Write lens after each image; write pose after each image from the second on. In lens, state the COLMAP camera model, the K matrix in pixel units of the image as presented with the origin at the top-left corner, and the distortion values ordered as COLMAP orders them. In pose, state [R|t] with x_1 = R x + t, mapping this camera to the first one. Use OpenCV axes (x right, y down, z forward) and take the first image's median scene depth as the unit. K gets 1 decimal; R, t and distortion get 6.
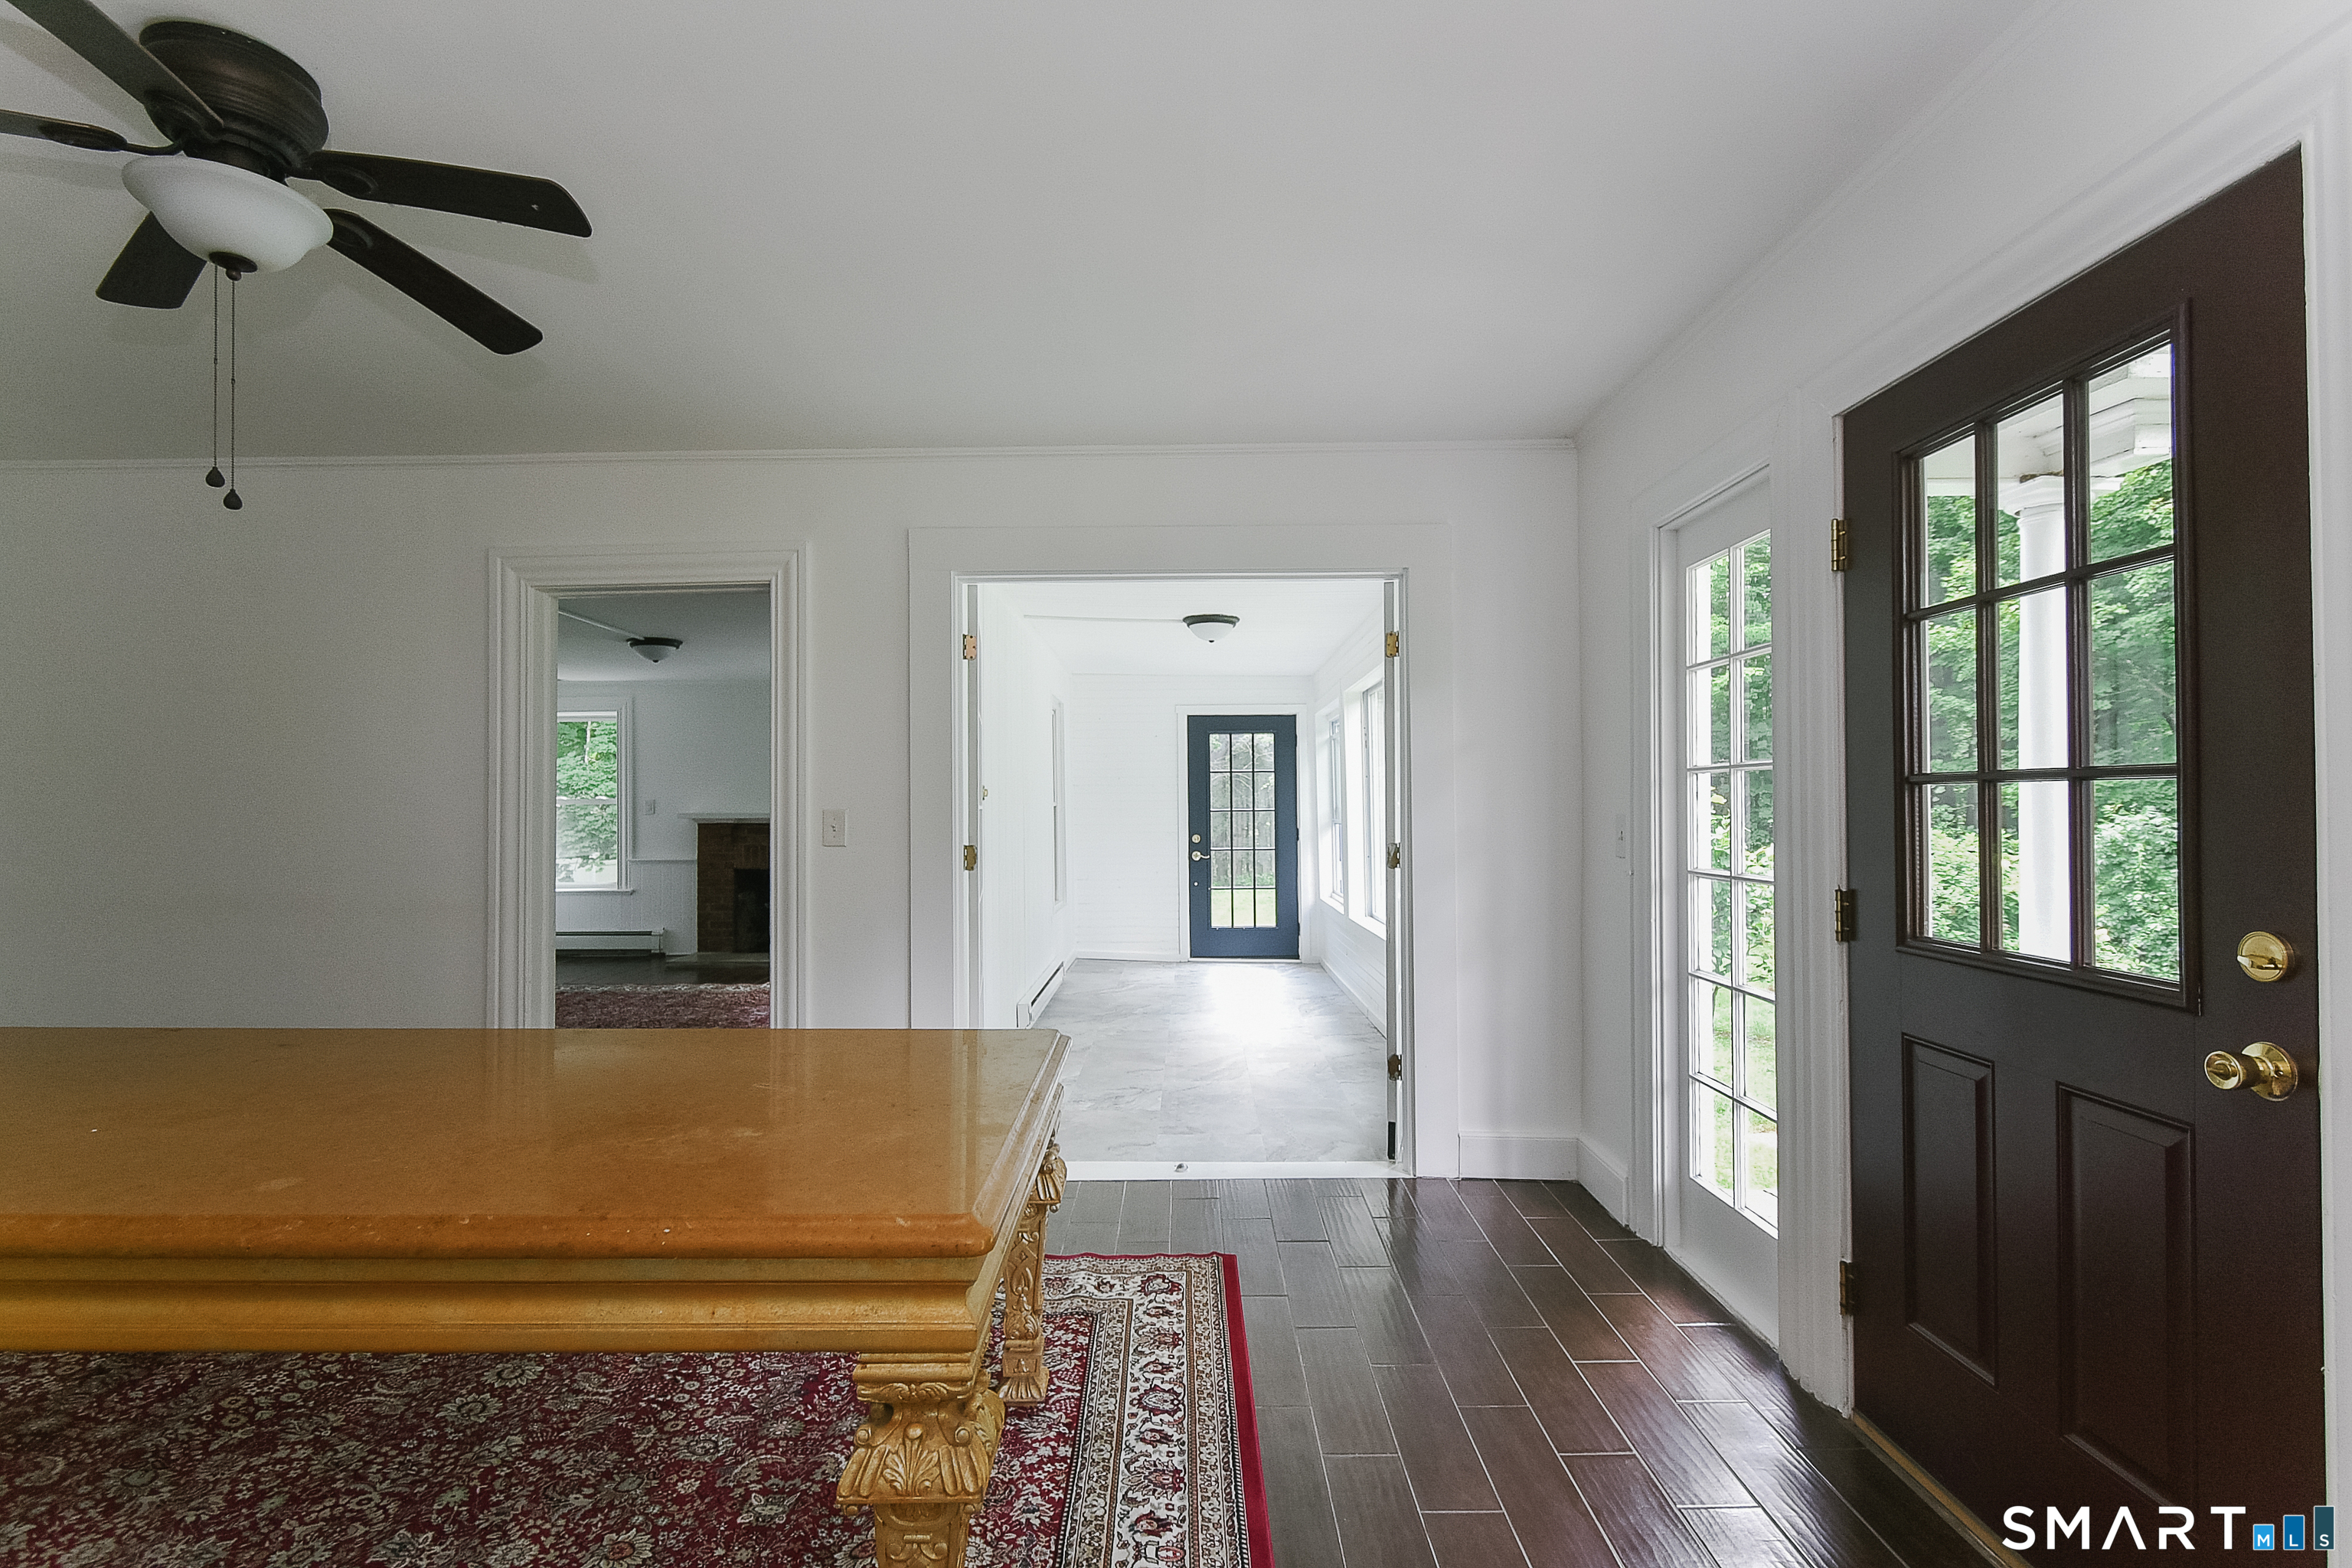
lens RADIAL K [[1051.2, 0, 1143.3], [0, 1051.2, 794.5], [0, 0, 1]] dist [0.007853, -0.002129]
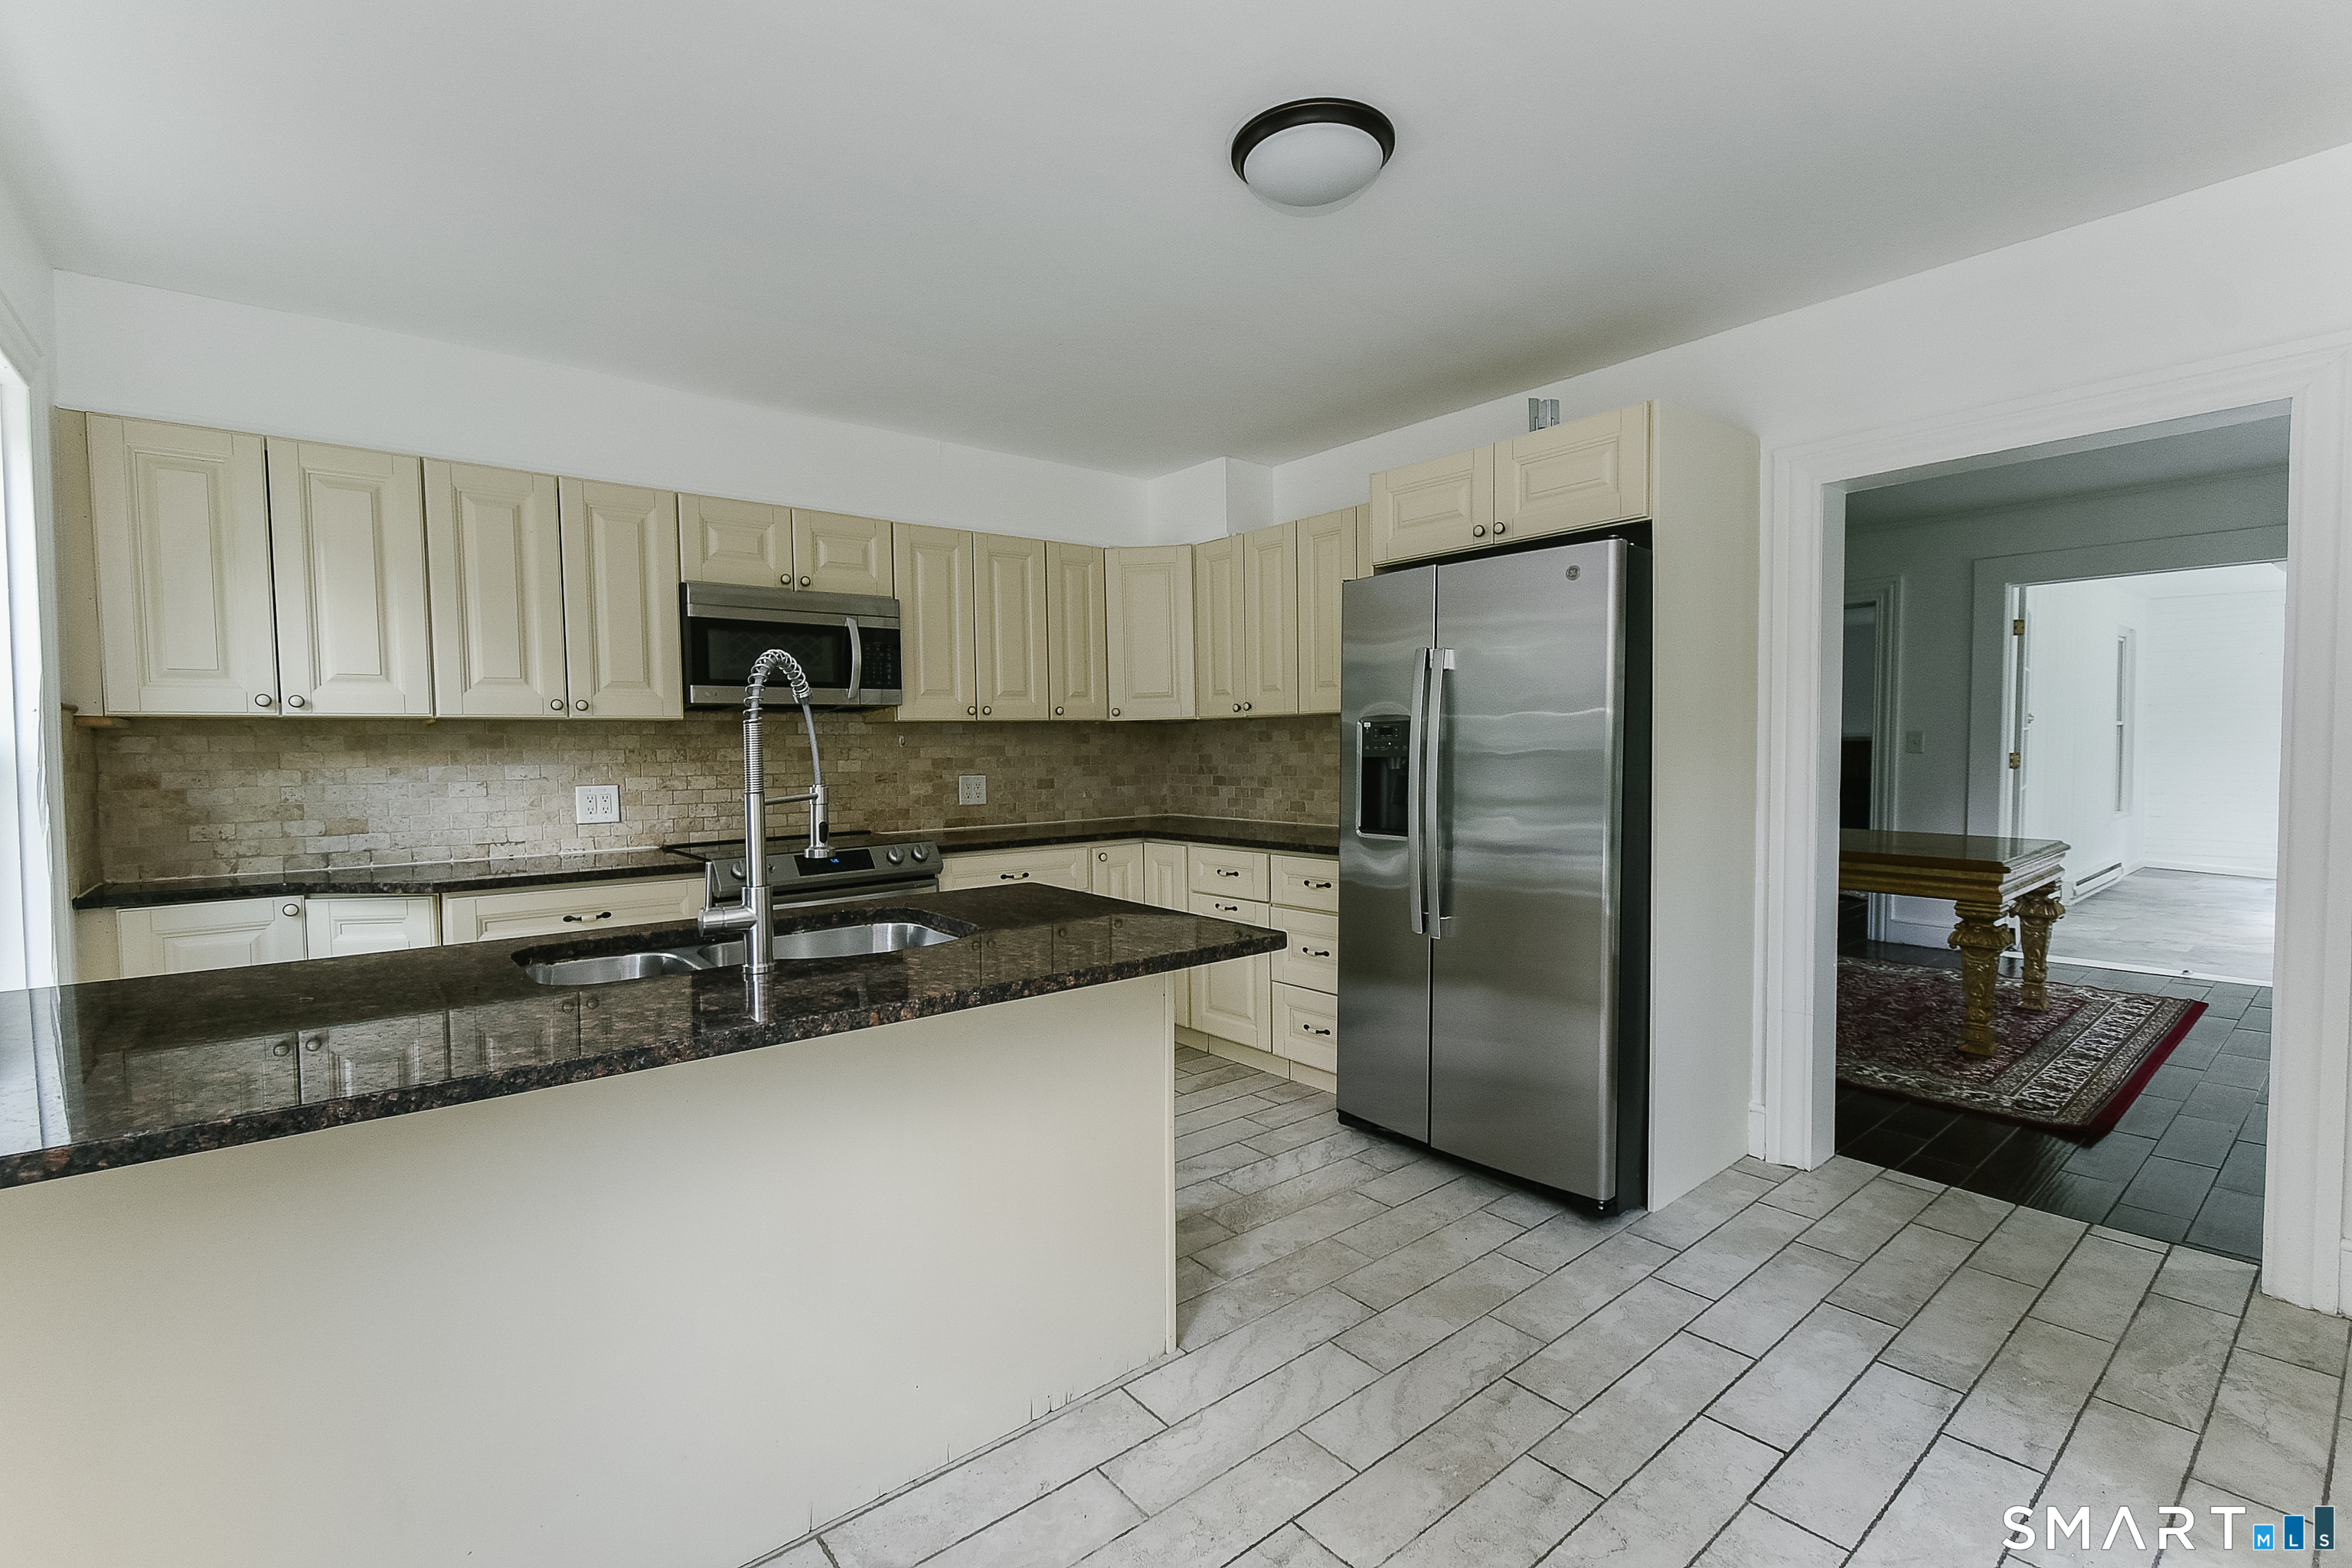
lens RADIAL K [[1051.2, 0, 1170.0], [0, 1051.2, 796.9], [0, 0, 1]] dist [0.007853, -0.002129]
pose [[0.660774, 0.037586, -0.749644, 0.295741], [0.019871, 0.997519, 0.067530, -0.027223], [0.750322, -0.059518, 0.658388, -1.576220]]
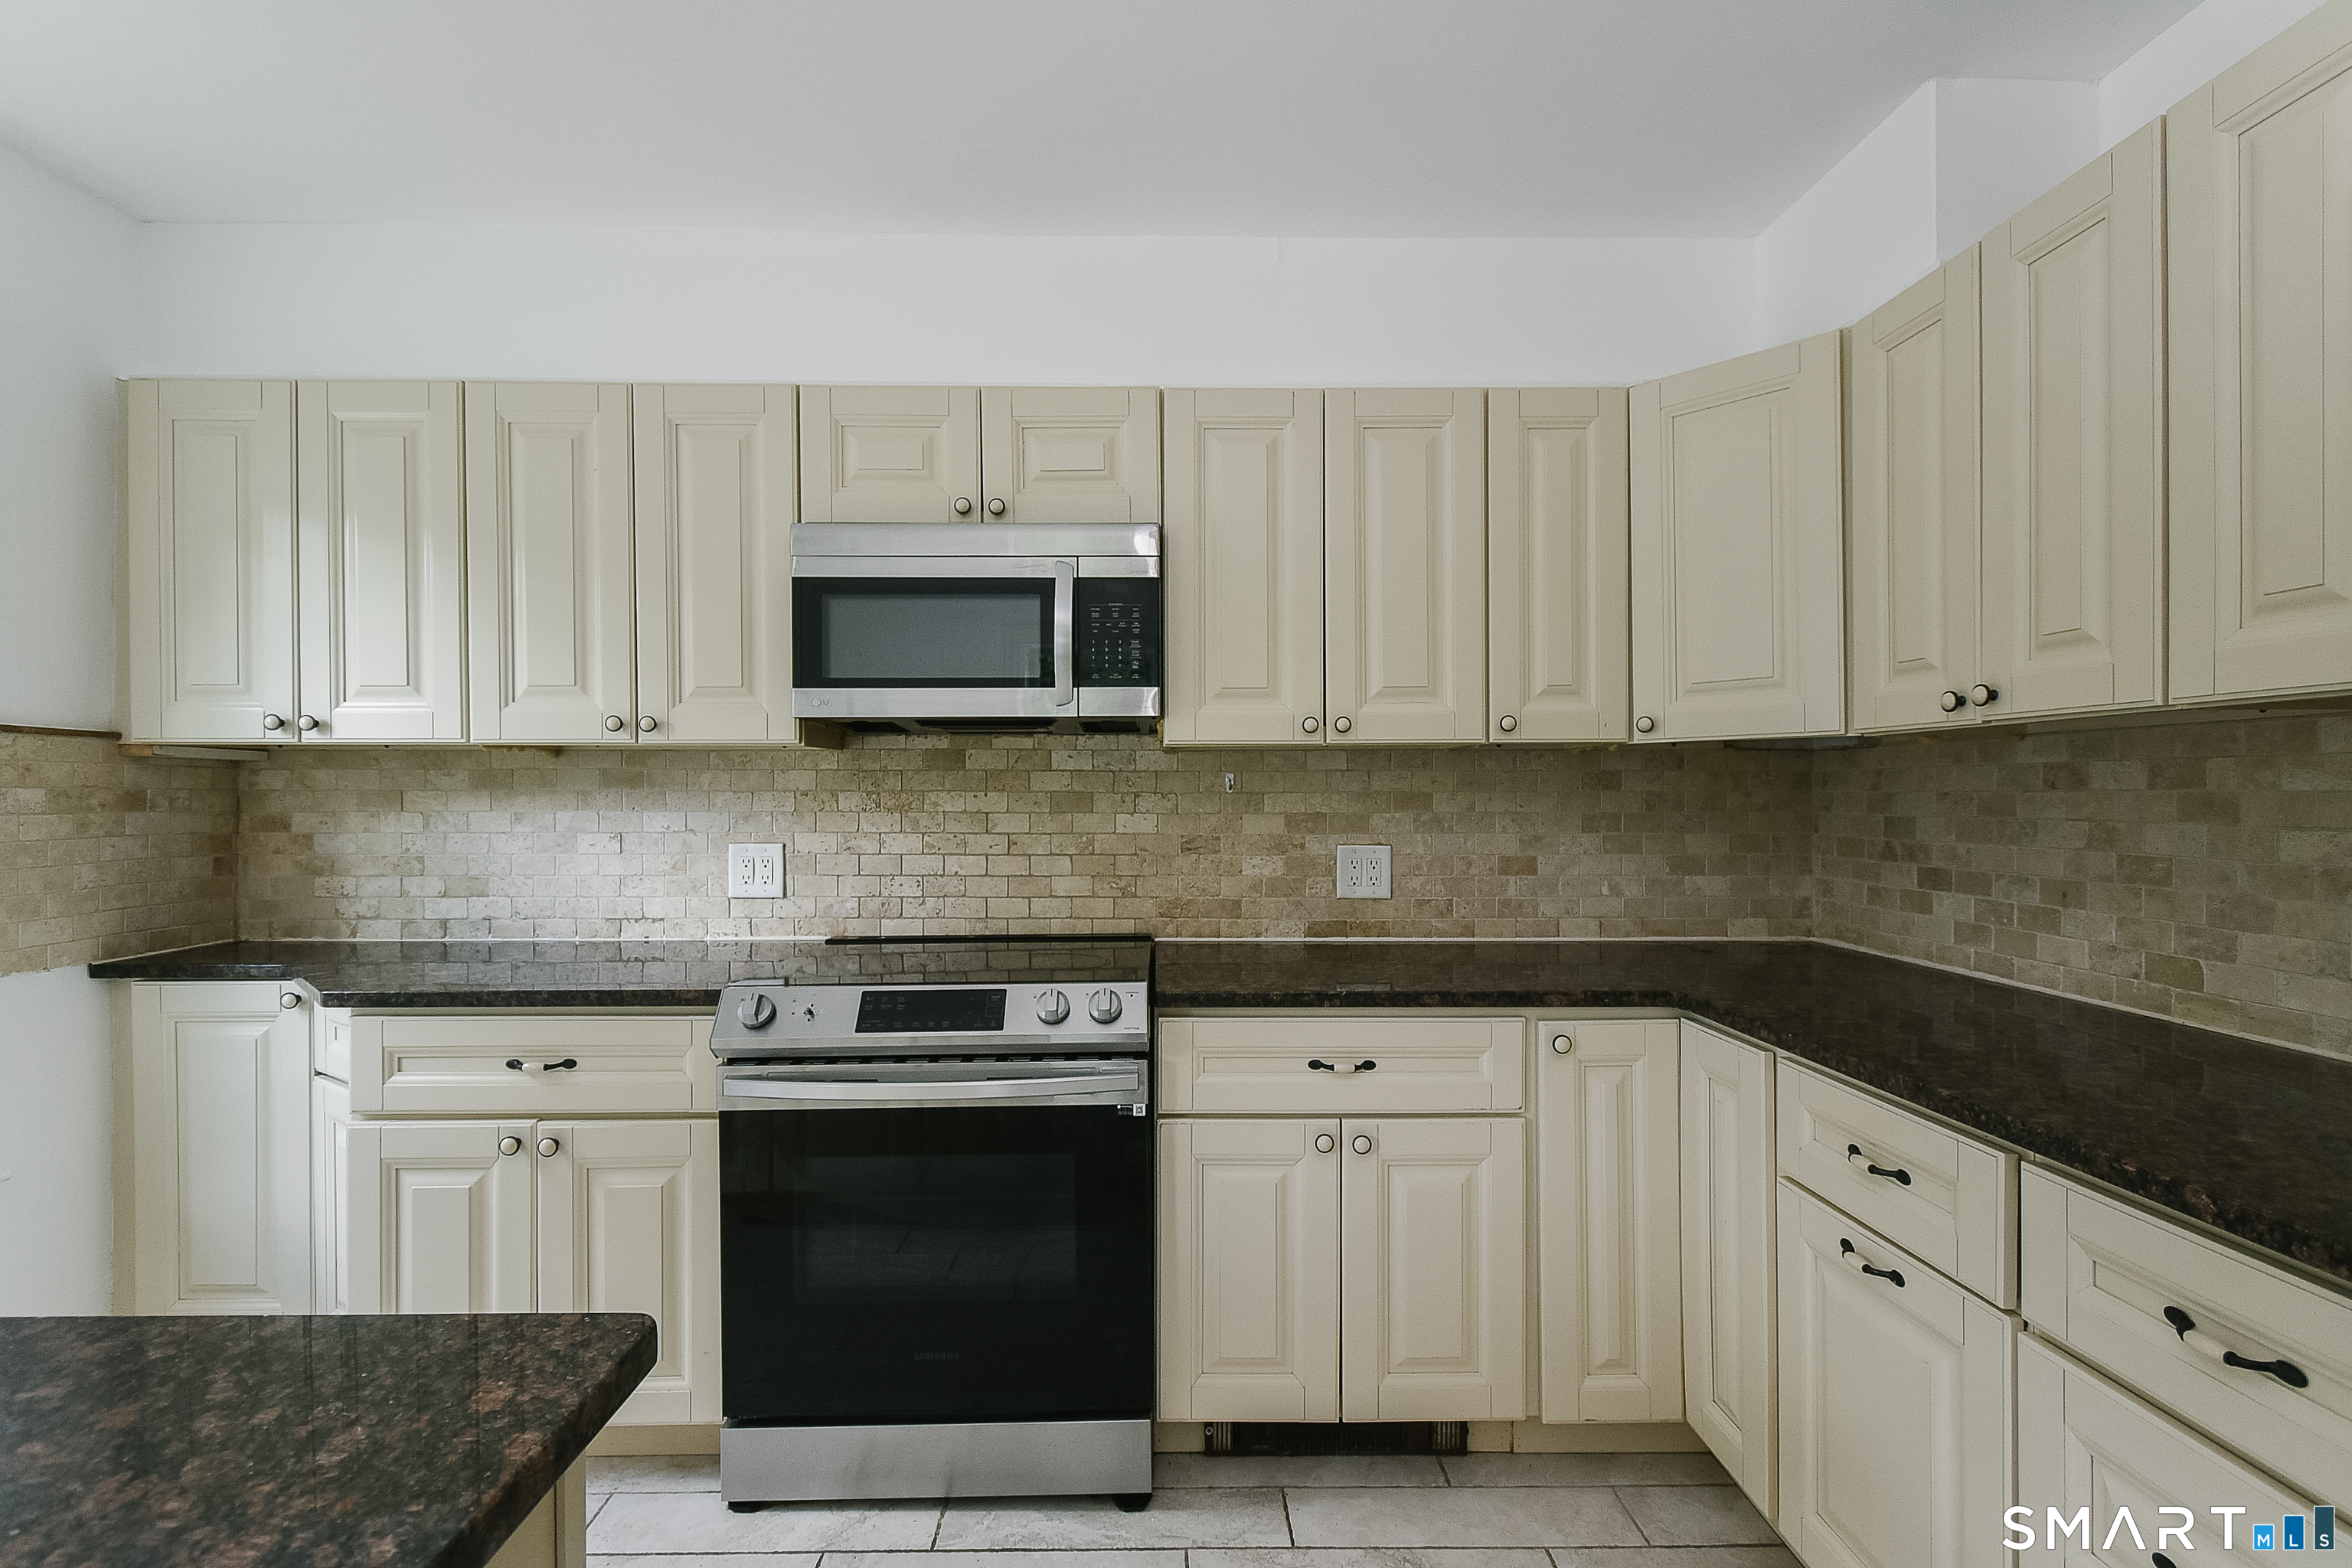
lens RADIAL K [[1051.2, 0, 1169.2], [0, 1051.2, 797.8], [0, 0, 1]] dist [0.007853, -0.002129]
pose [[0.048039, 0.012034, -0.998773, -0.344558], [0.017128, 0.999770, 0.012870, -0.008626], [0.998699, -0.017726, 0.047821, -0.810194]]
